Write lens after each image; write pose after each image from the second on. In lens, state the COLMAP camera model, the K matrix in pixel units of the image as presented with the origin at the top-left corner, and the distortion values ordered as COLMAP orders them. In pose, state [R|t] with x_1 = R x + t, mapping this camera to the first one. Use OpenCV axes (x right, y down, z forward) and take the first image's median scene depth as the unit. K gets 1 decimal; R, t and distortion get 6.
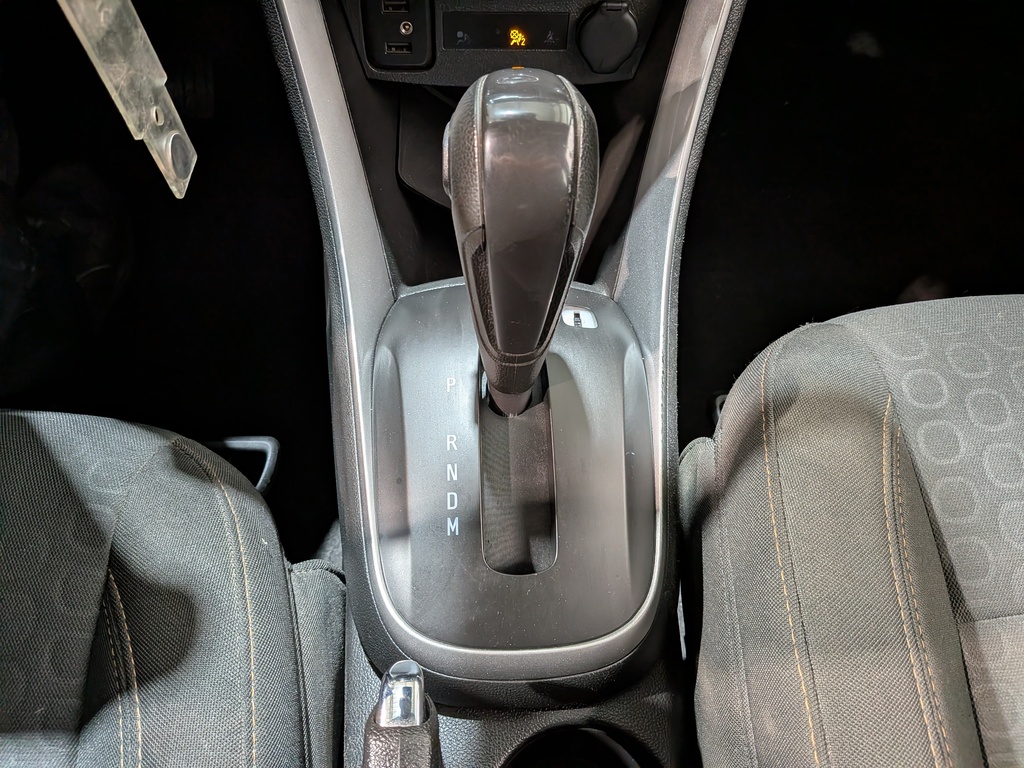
lens RADIAL K [[750.2, 0, 509.4], [0, 750.2, 379.8], [0, 0, 1]] dist [0.059393, -0.097184]
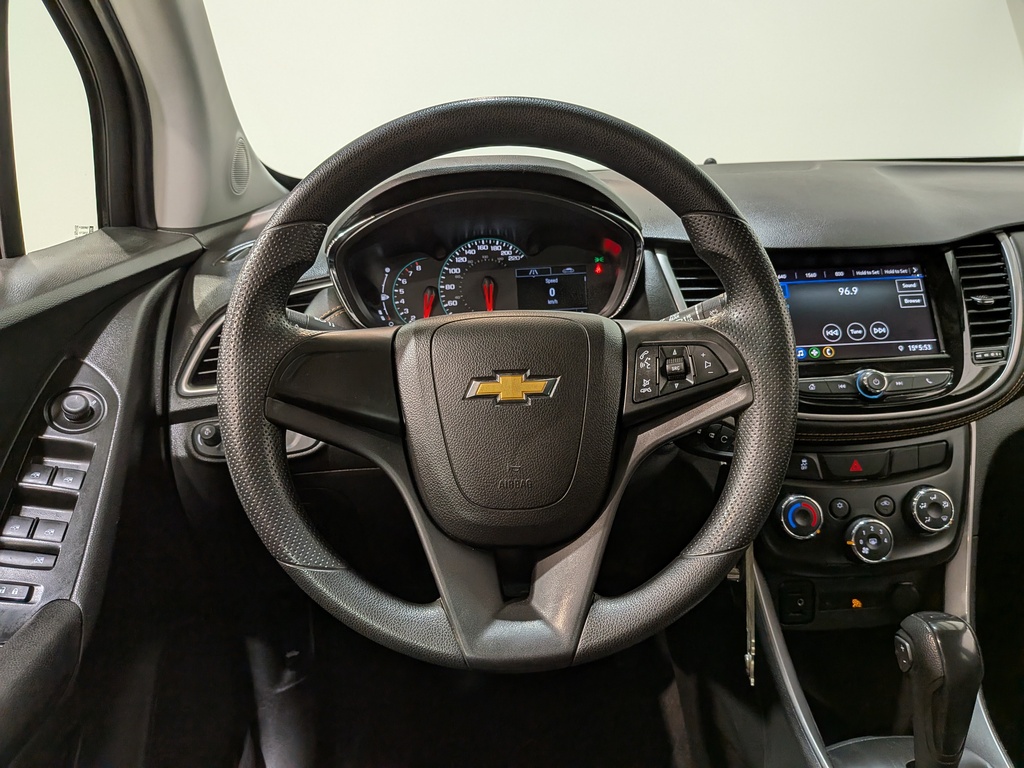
lens RADIAL K [[750.2, 0, 513.7], [0, 750.2, 407.6], [0, 0, 1]] dist [0.059393, -0.097184]
pose [[0.996926, -0.076484, -0.016979, -0.840181], [0.047698, 0.764433, -0.642936, 0.390211], [0.062154, 0.640150, 0.765732, -0.907229]]
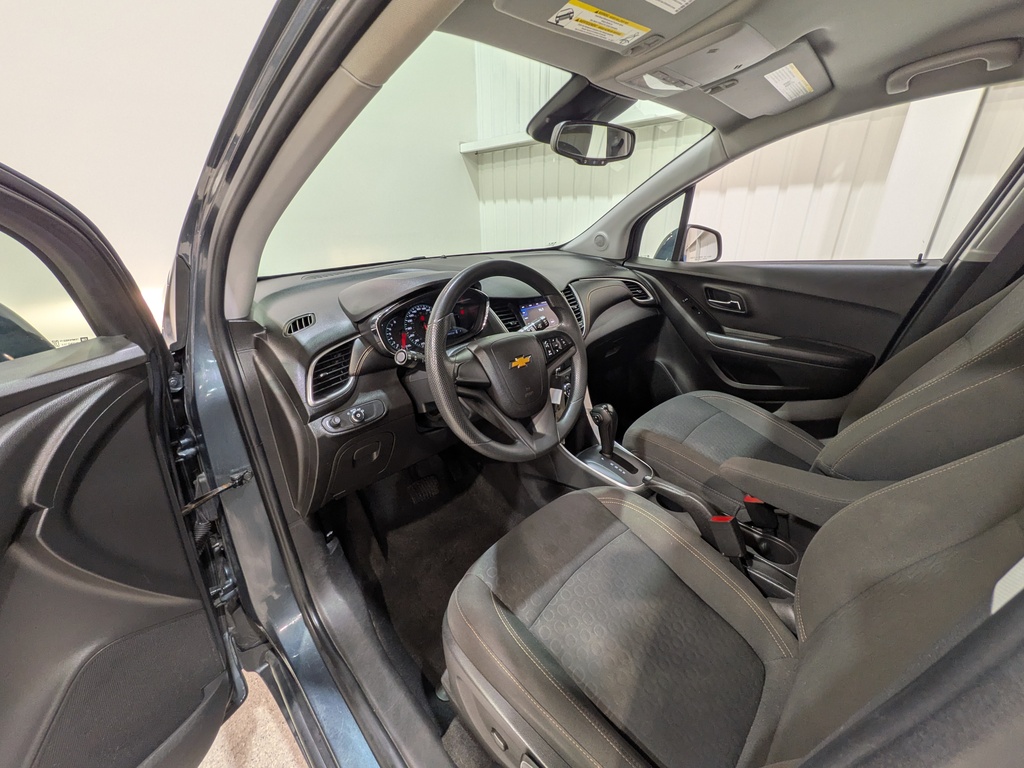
lens RADIAL K [[411.5, 0, 521.5], [0, 411.5, 378.0], [0, 0, 1]] dist [-0.000916, 0.000214]
pose [[0.729347, -0.301111, 0.614316, -2.176772], [0.602821, 0.707455, -0.368936, 0.339062], [-0.323510, 0.639406, 0.697497, -1.321929]]
